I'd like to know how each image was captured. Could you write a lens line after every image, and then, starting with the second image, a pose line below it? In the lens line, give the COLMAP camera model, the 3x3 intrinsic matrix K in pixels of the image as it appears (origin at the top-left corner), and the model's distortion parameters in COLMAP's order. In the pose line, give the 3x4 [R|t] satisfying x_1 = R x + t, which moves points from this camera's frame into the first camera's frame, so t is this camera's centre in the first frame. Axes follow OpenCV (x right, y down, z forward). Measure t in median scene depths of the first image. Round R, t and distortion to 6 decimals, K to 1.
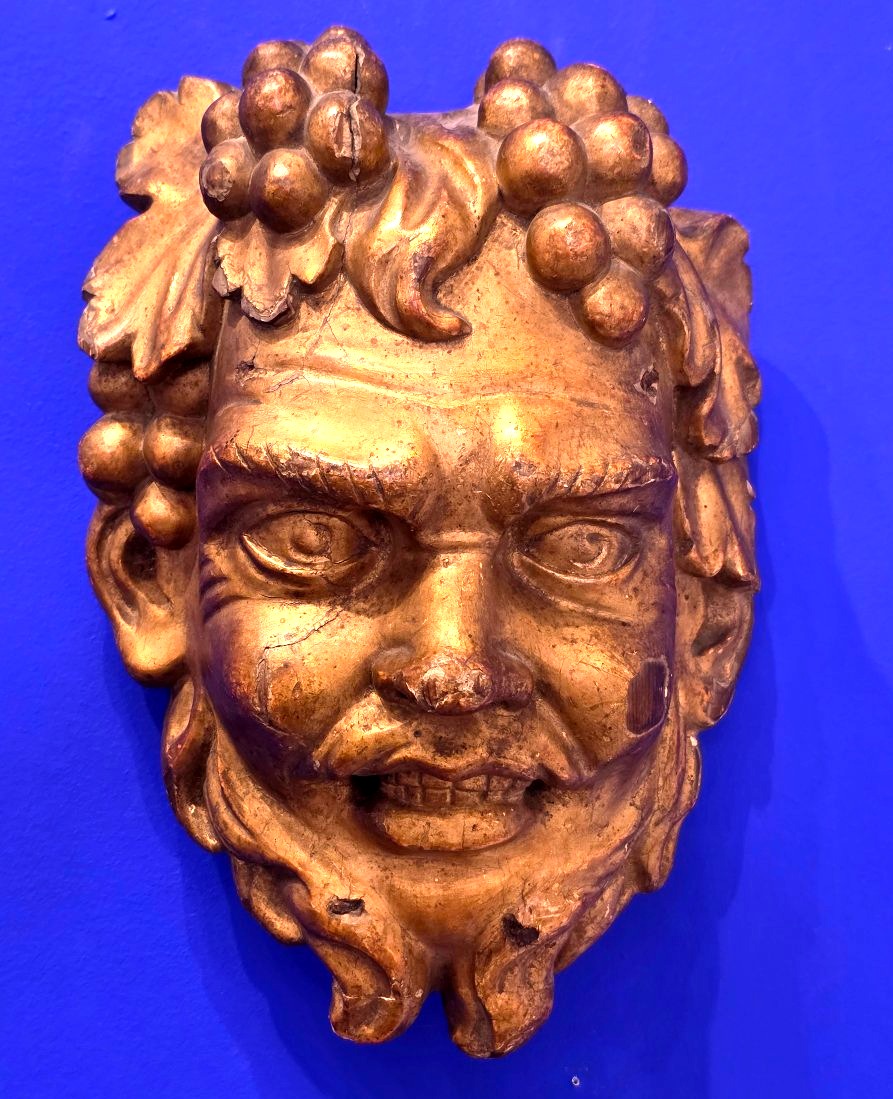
lens RADIAL K [[2075.3, 0, 446.5], [0, 2075.3, 549.5], [0, 0, 1]] dist [0.217260, -0.305394]
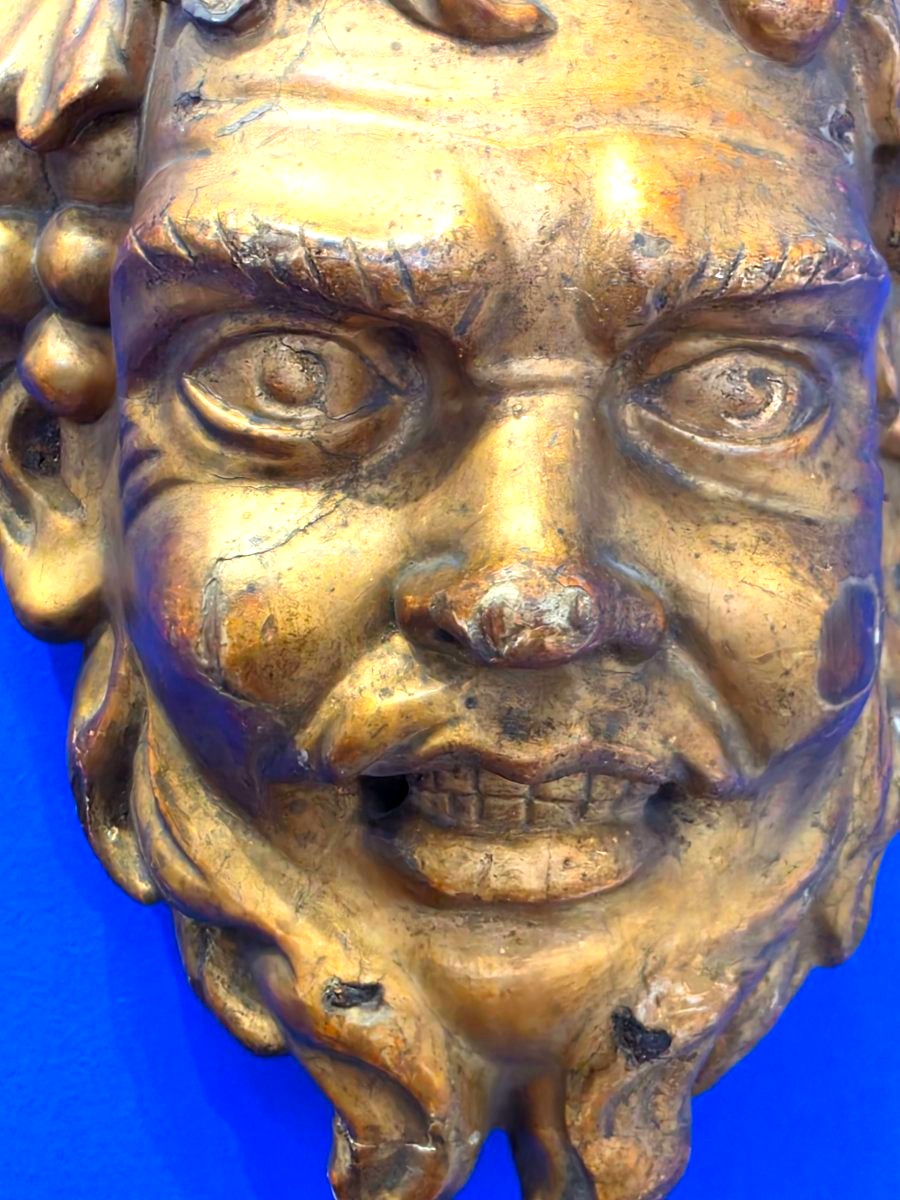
lens RADIAL K [[2028.0, 0, 452.7], [0, 2028.0, 393.3], [0, 0, 1]] dist [0.031948, -0.106065]
pose [[0.999919, -0.006010, -0.011186, -0.012137], [0.004895, 0.995258, -0.097149, 0.056860], [0.011717, 0.097087, 0.995207, 0.413573]]
